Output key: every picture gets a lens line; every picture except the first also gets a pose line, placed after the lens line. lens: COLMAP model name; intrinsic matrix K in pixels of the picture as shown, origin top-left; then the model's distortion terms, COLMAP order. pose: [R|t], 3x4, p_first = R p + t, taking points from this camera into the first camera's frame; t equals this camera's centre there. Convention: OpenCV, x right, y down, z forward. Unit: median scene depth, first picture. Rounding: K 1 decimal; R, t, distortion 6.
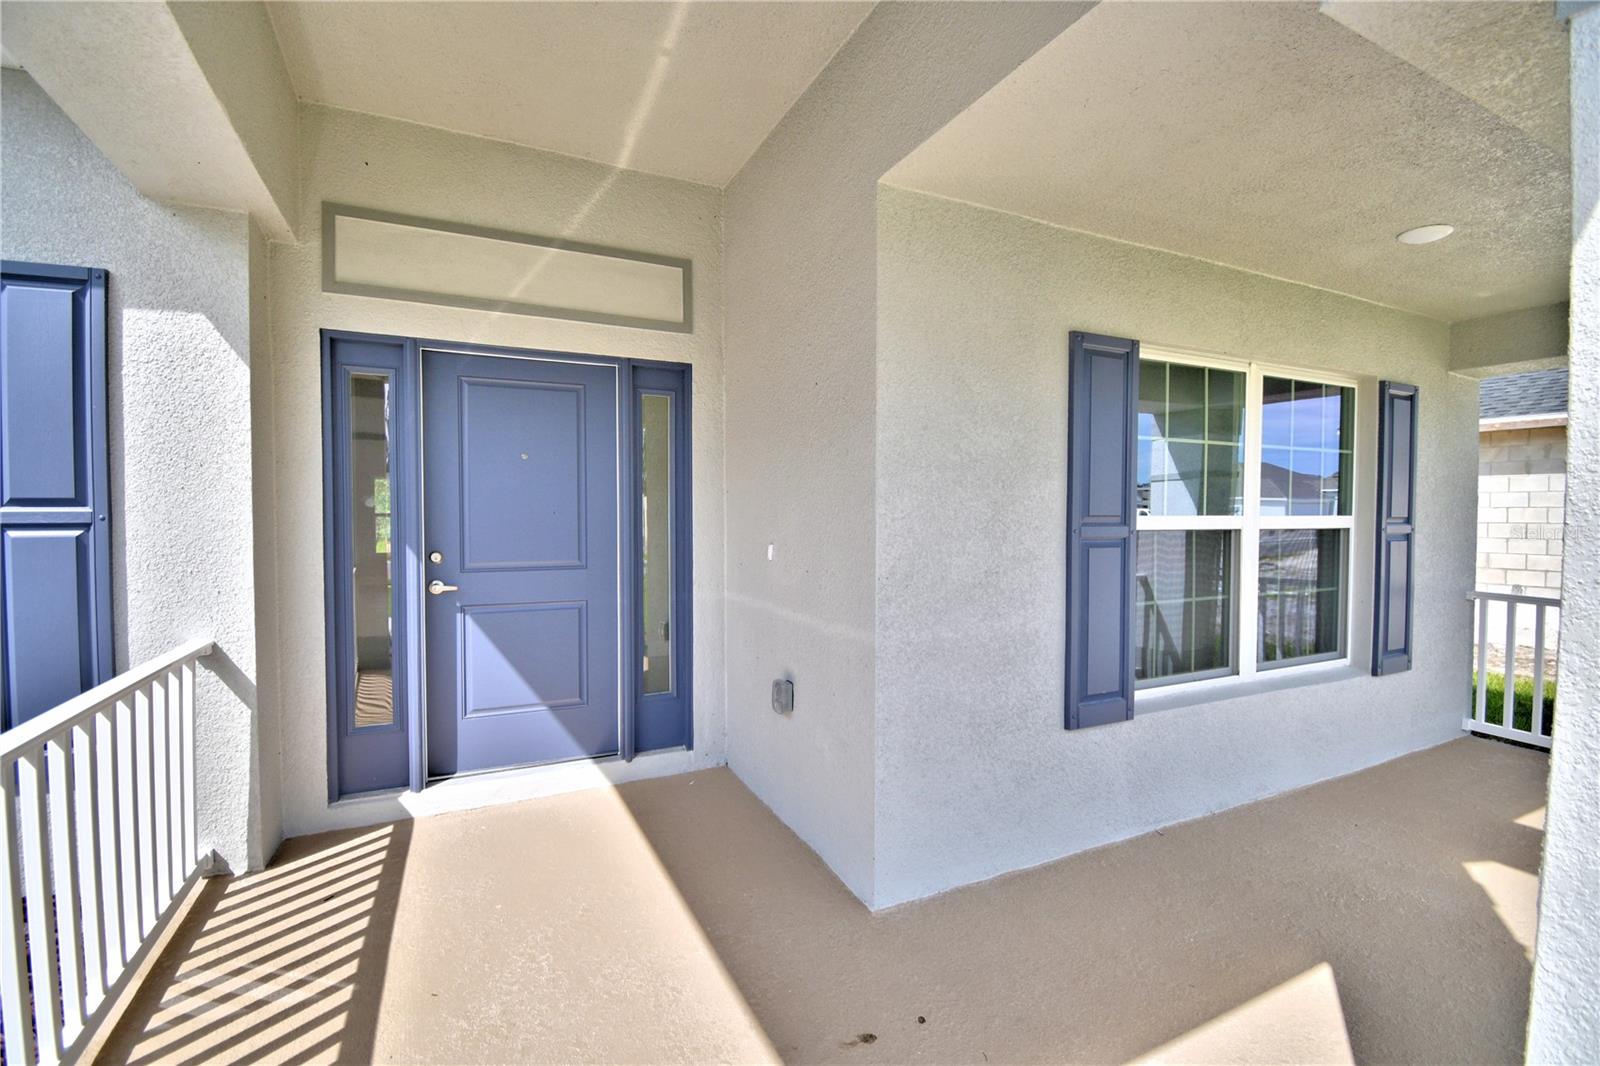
lens RADIAL K [[704.7, 0, 793.7], [0, 704.7, 533.8], [0, 0, 1]] dist [0.020572, -0.023160]
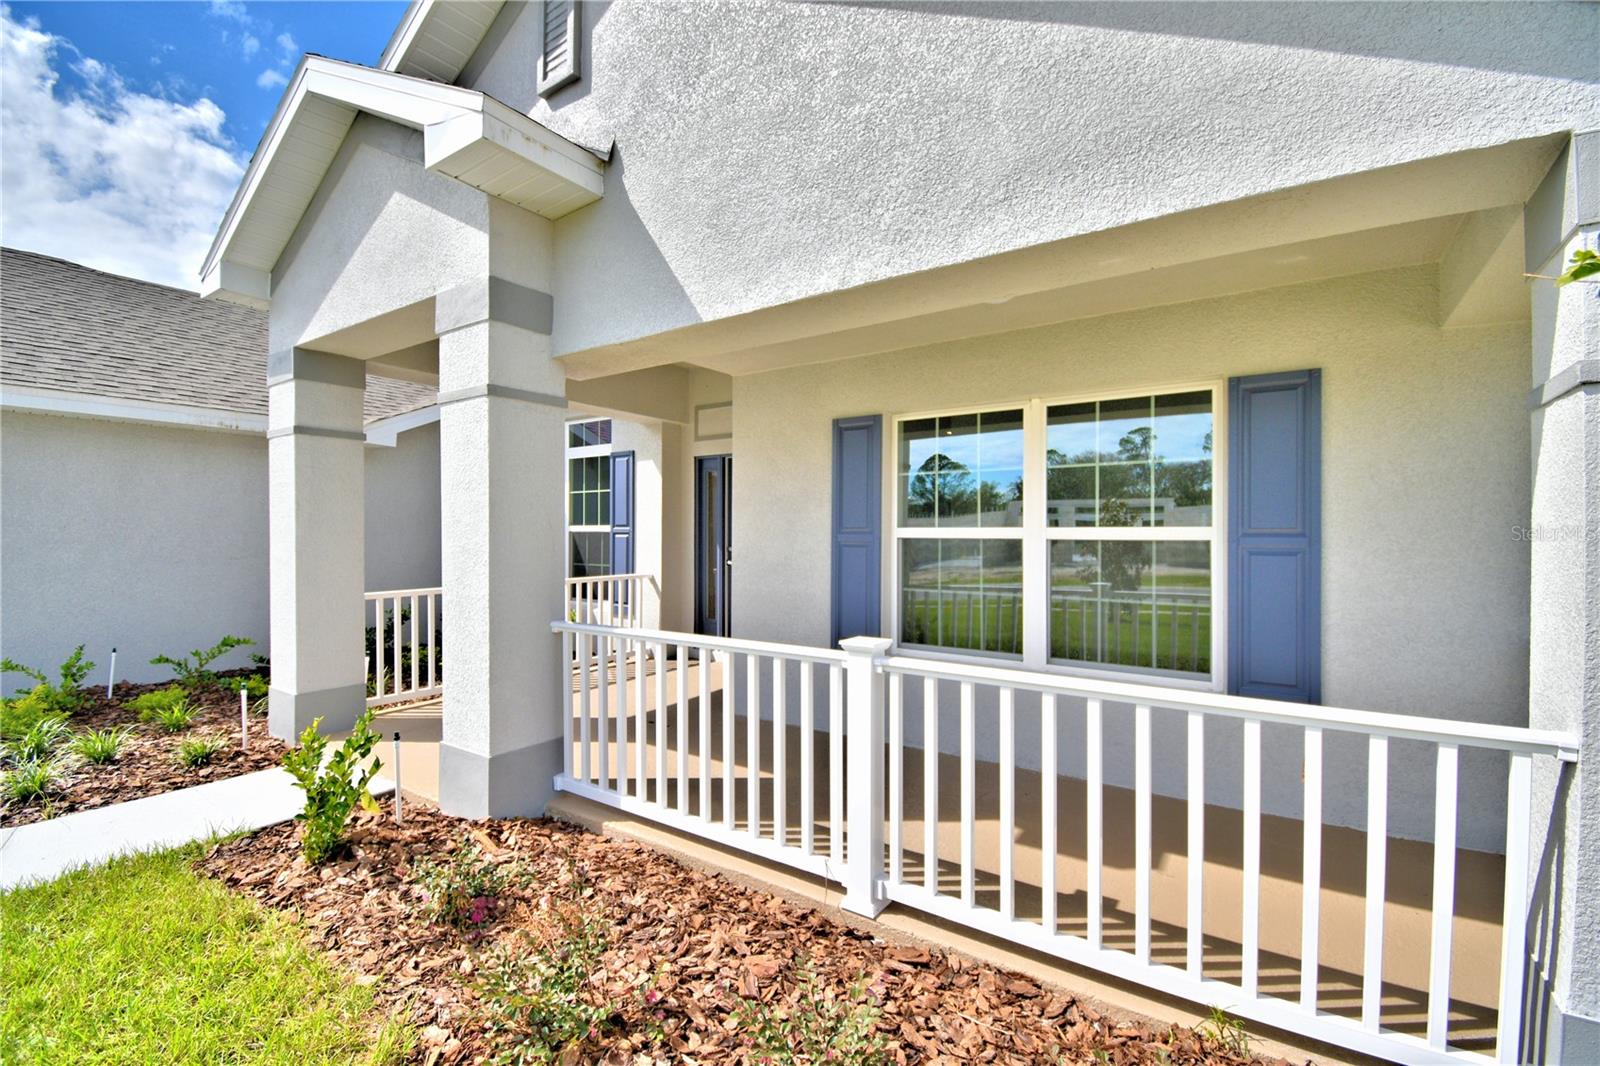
lens RADIAL K [[704.7, 0, 793.7], [0, 704.7, 533.8], [0, 0, 1]] dist [0.020572, -0.023160]
pose [[0.487641, -0.000378, -0.873044, 1.793562], [-0.034569, 0.999207, -0.019742, 0.024253], [0.872359, 0.039808, 0.487242, 0.100553]]
